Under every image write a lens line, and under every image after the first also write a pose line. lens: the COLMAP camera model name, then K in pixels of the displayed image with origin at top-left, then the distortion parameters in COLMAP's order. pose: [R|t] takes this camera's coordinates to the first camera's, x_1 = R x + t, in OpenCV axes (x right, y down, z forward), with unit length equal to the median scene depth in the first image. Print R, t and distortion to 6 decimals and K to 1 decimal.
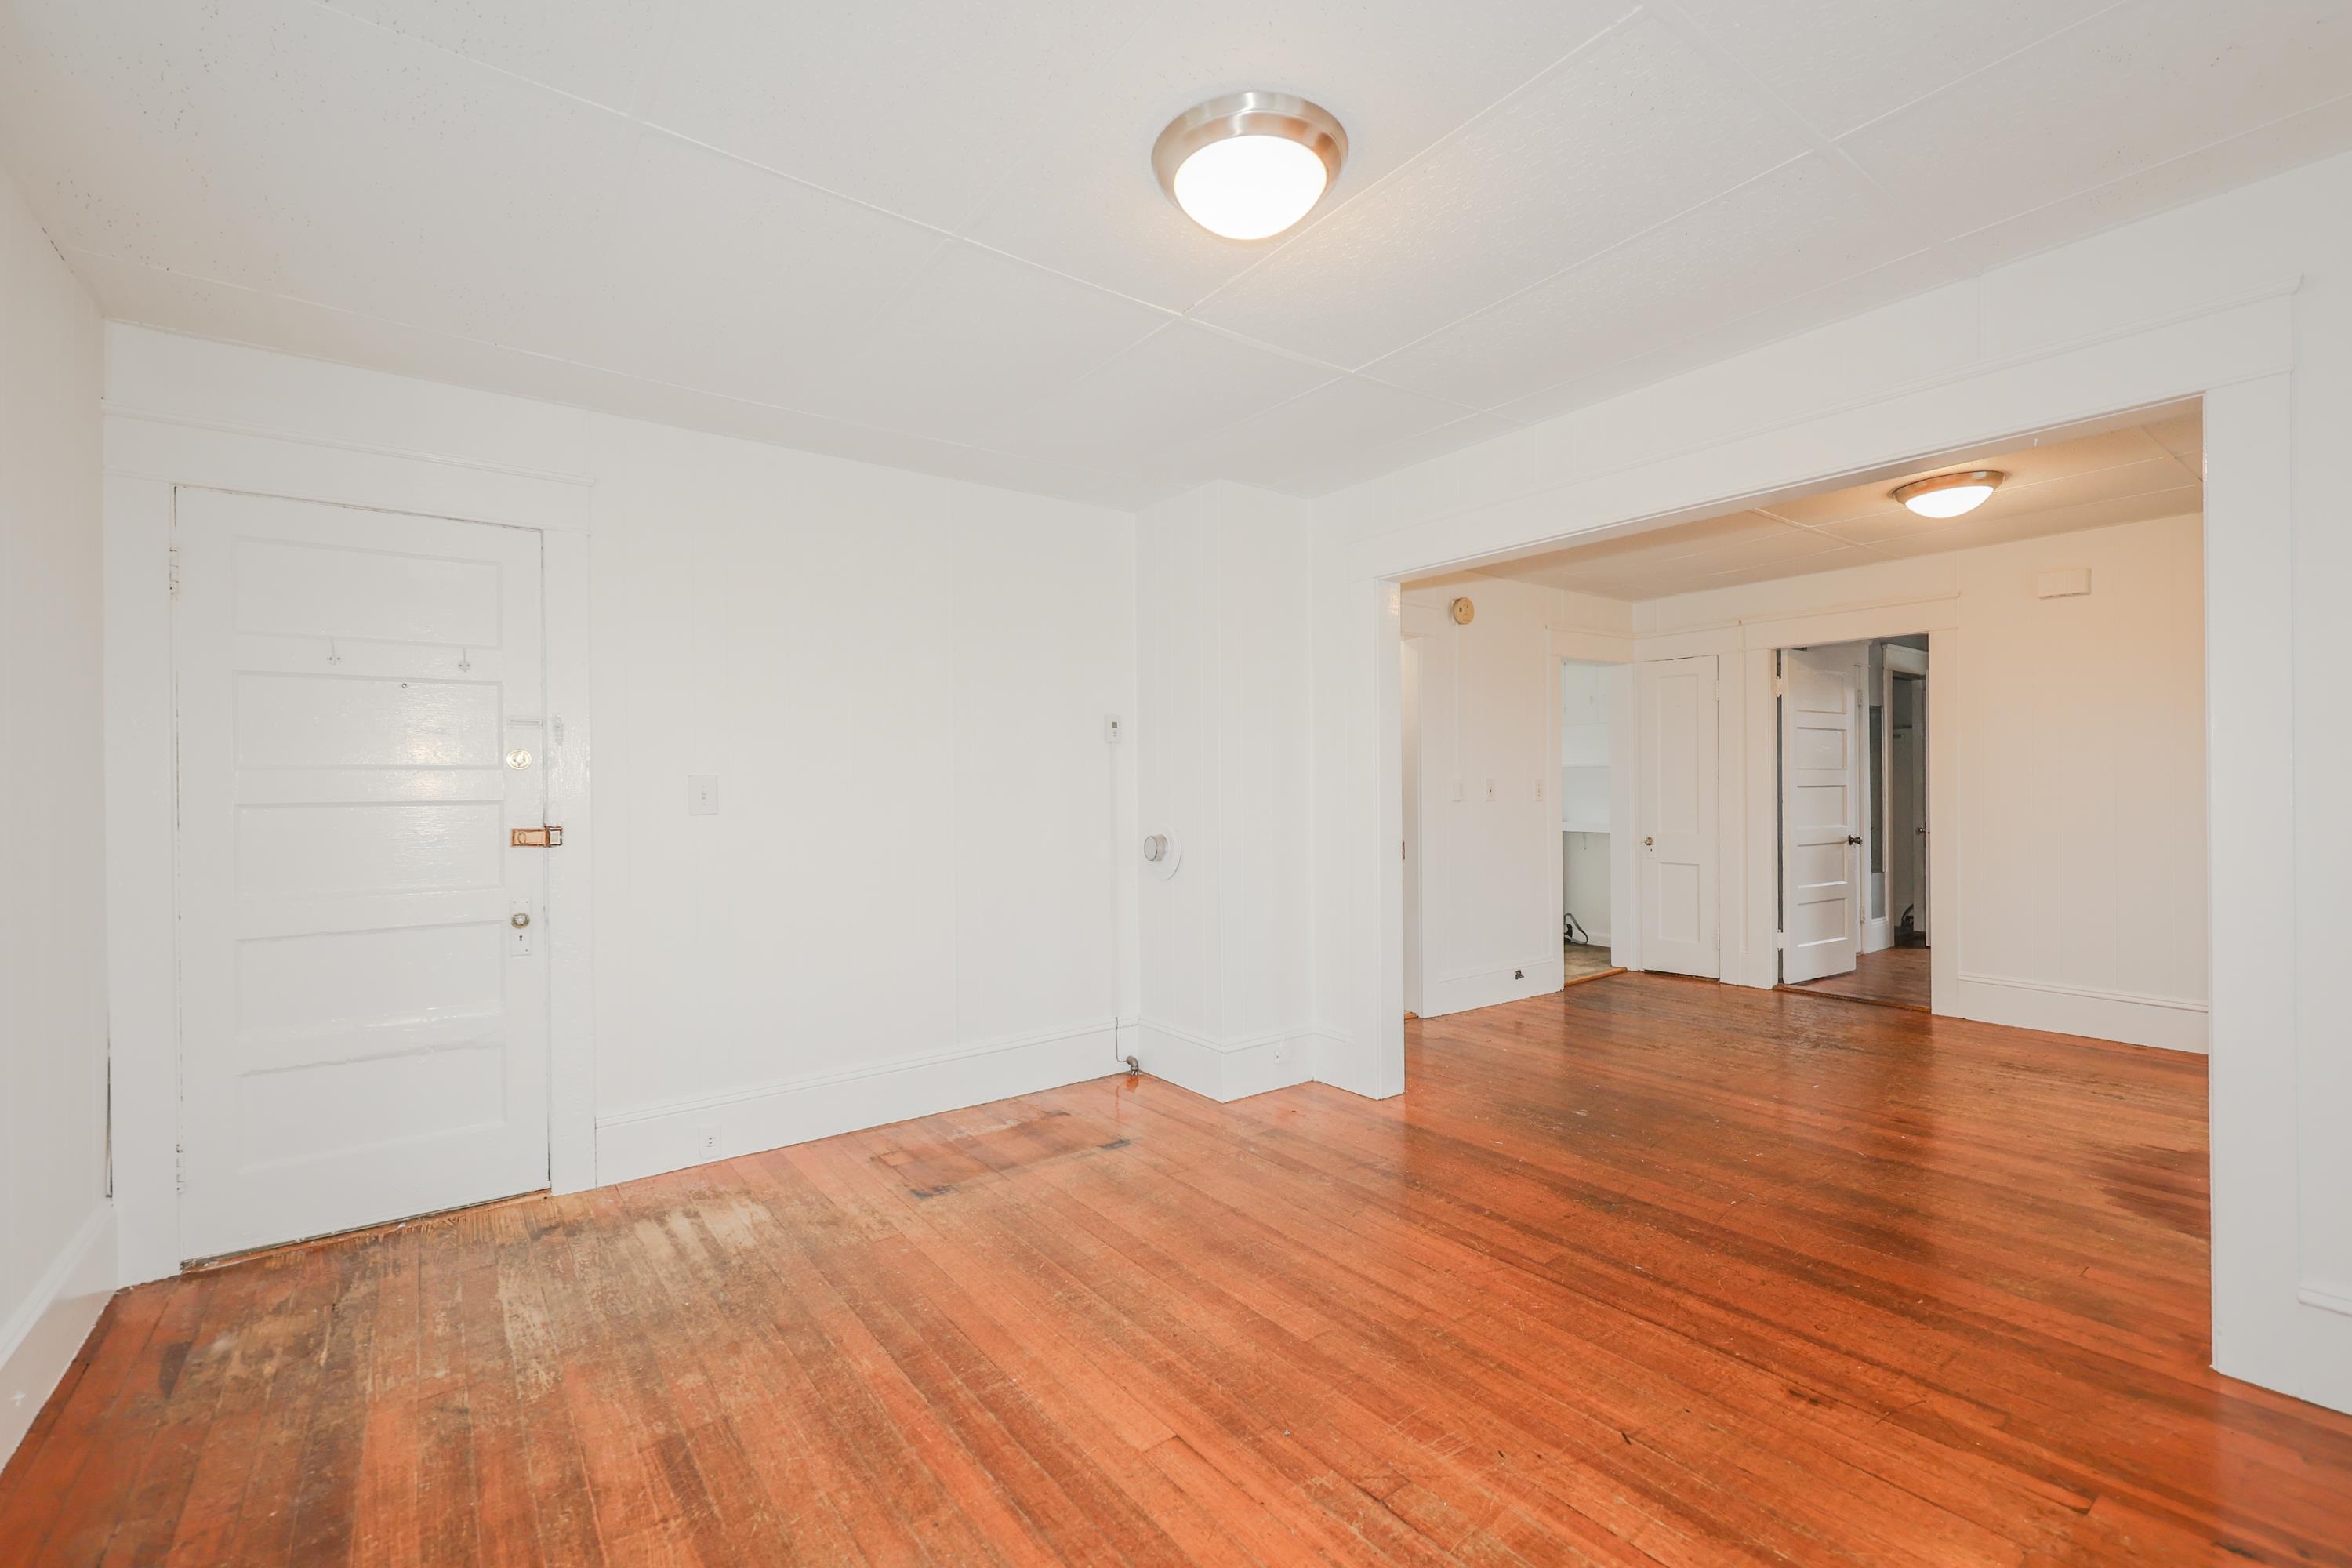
lens RADIAL K [[1013.7, 0, 1185.4], [0, 1013.7, 790.4], [0, 0, 1]] dist [0.003957, 0.000068]
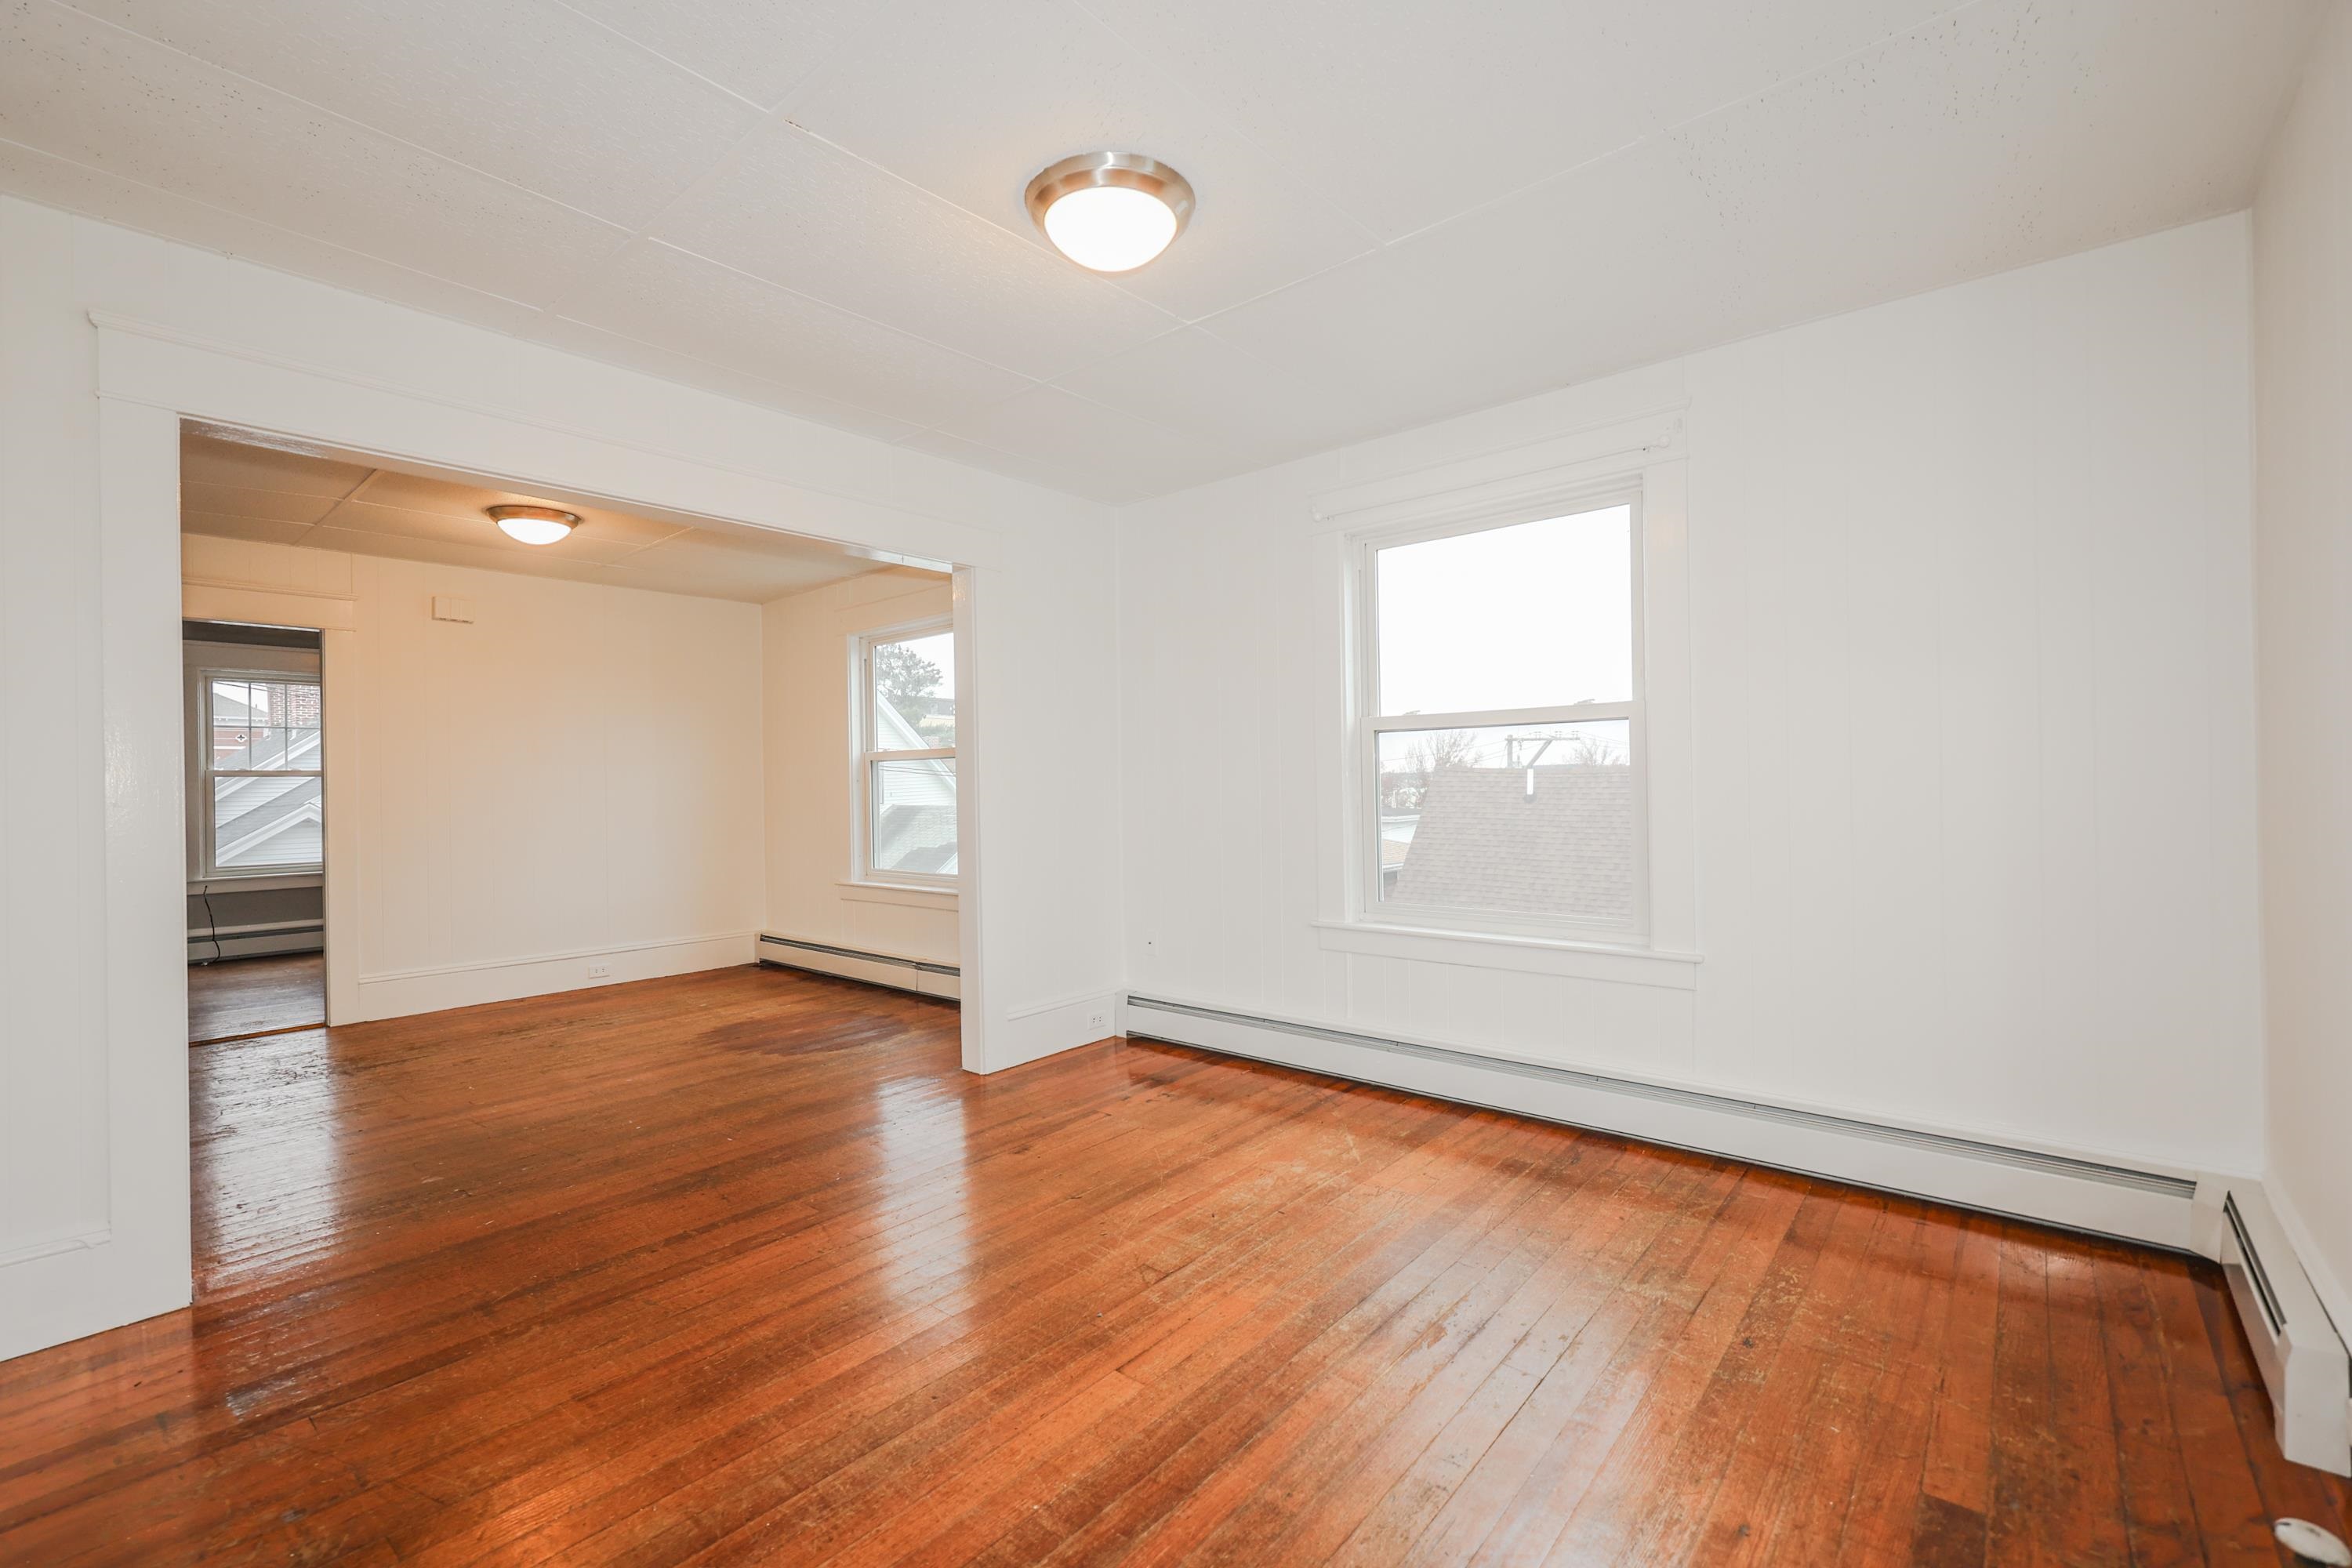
lens RADIAL K [[999.2, 0, 1174.8], [0, 999.2, 764.3], [0, 0, 1]] dist [0.001233, 0.000033]
pose [[-0.210211, 0.030736, 0.977173, -0.624232], [0.025762, 0.999333, -0.025891, 0.025950], [-0.977316, 0.019731, -0.210863, 0.686924]]
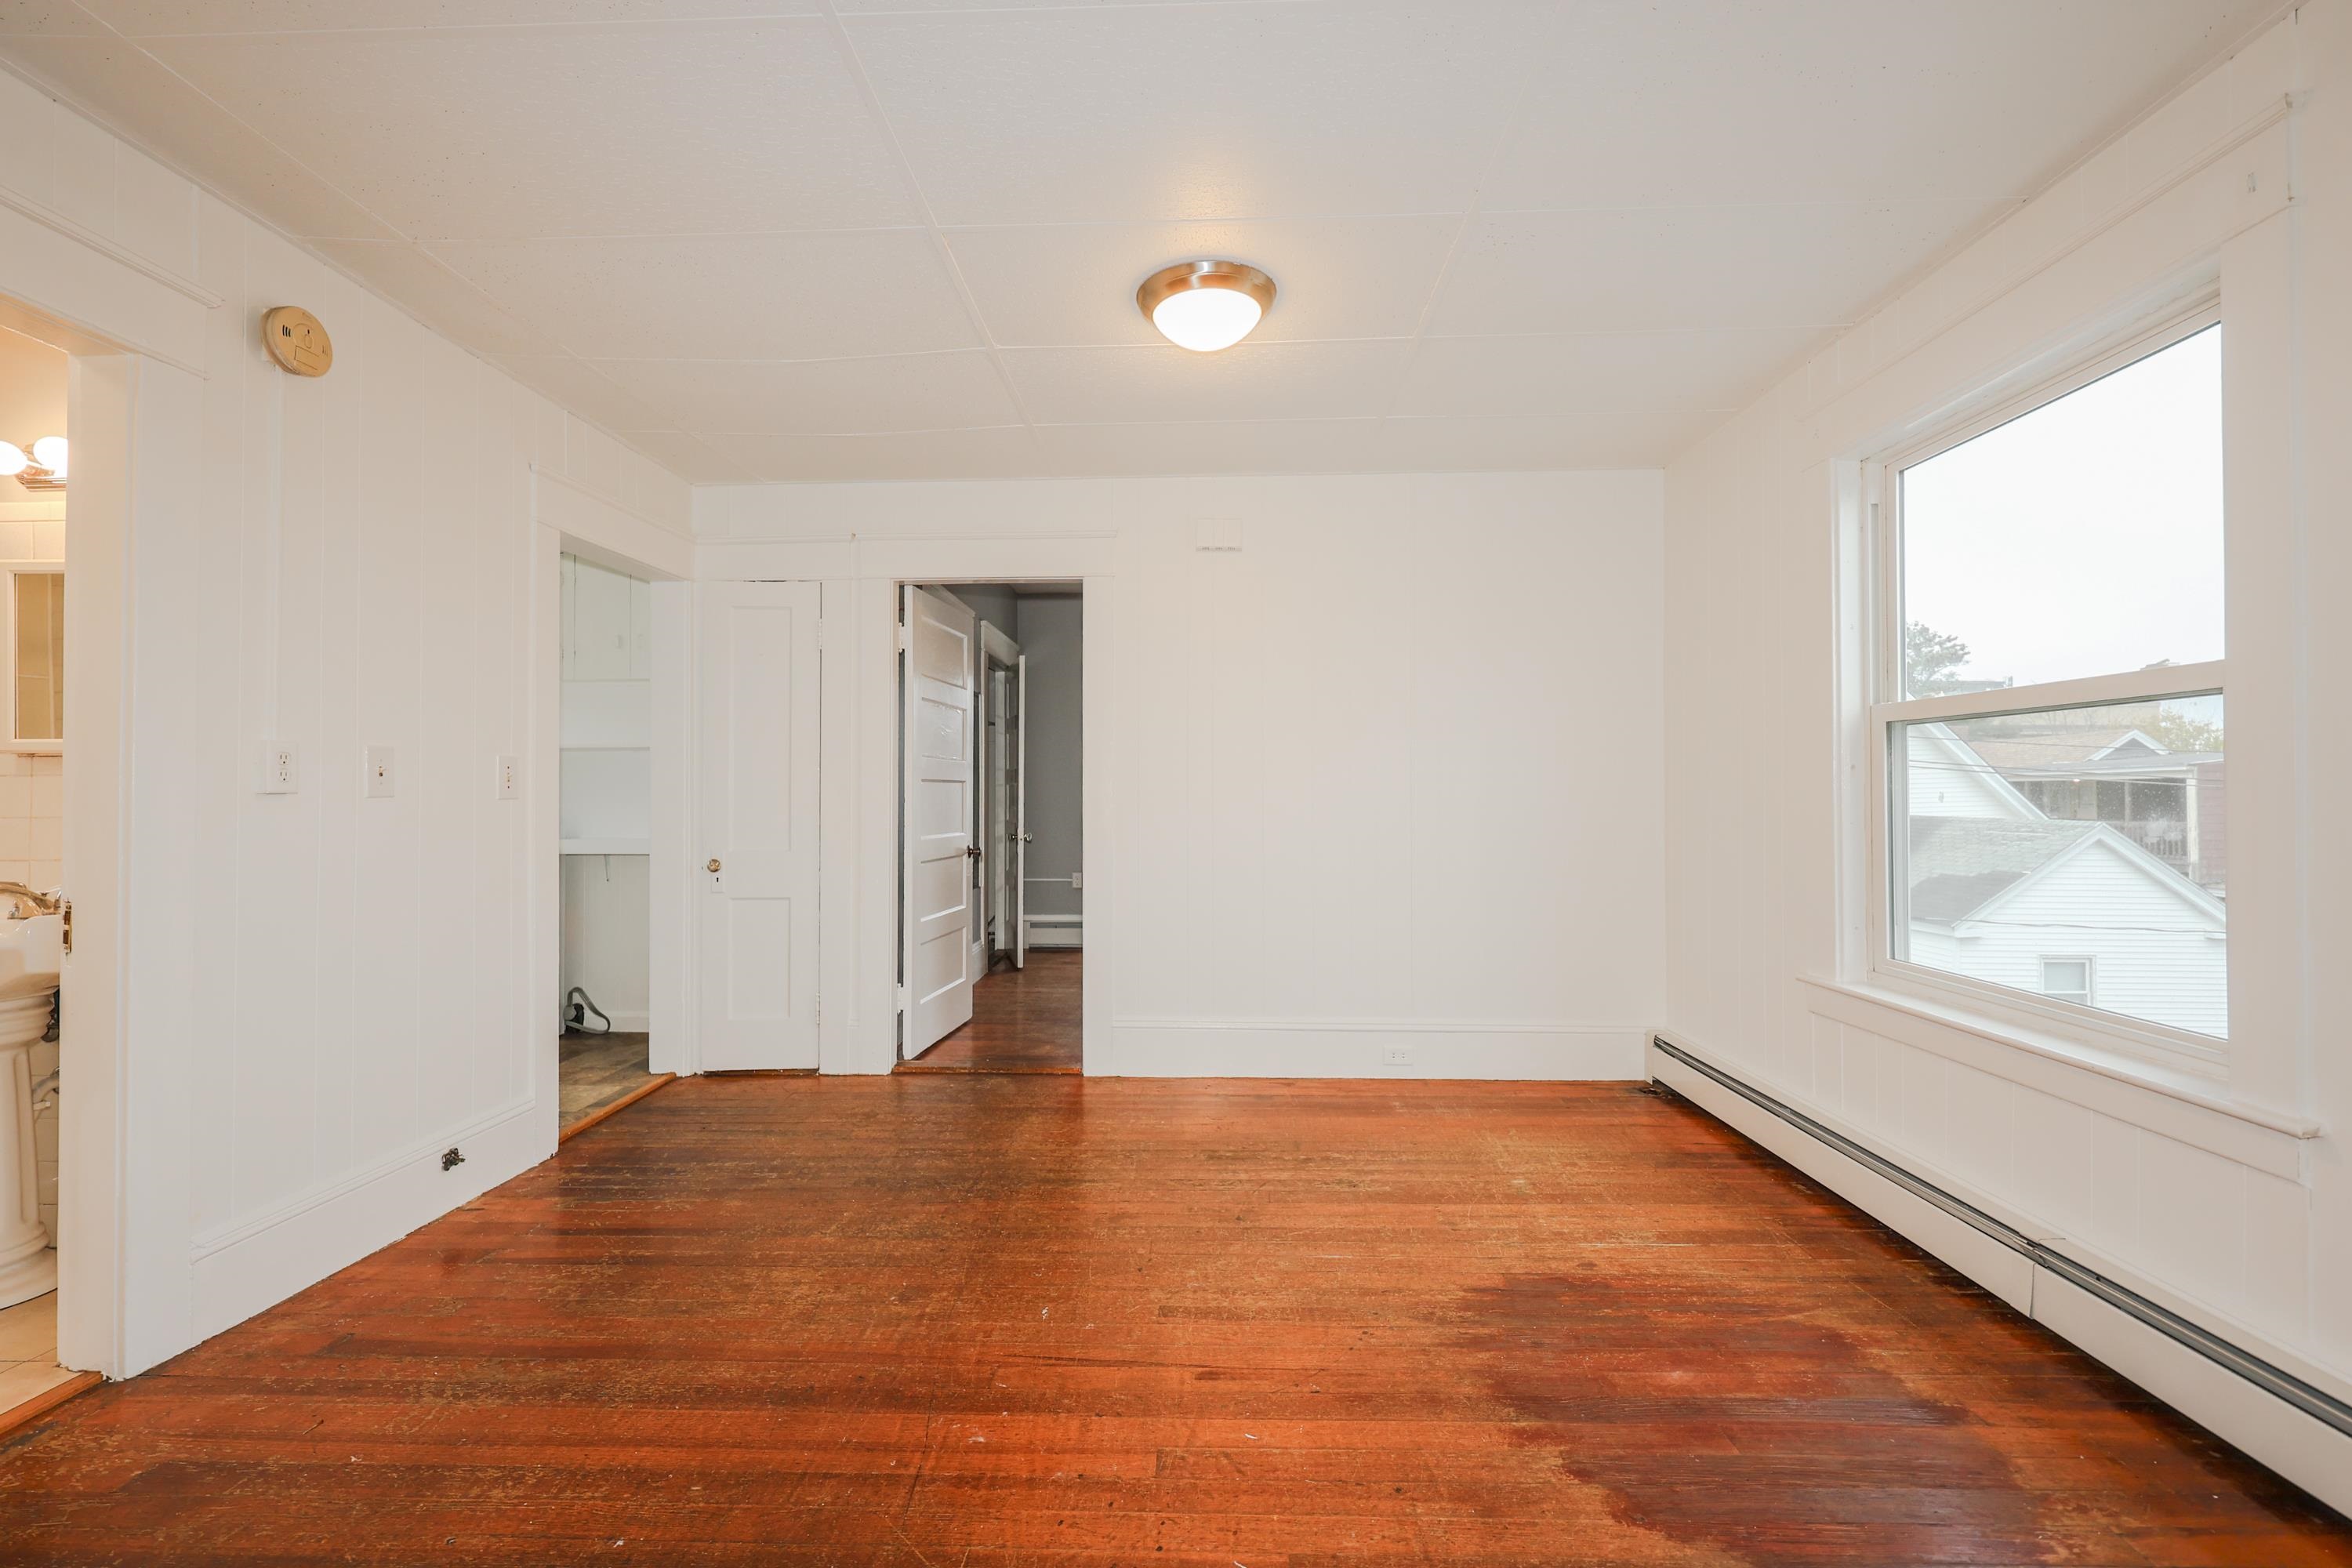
lens RADIAL K [[998.3, 0, 1164.5], [0, 998.3, 786.8], [0, 0, 1]] dist [0.001384, -0.000152]
pose [[0.638490, 0.013526, 0.769511, 0.319513], [0.000295, 0.999841, -0.017819, 0.025437], [-0.769630, 0.011605, 0.638385, 0.784598]]
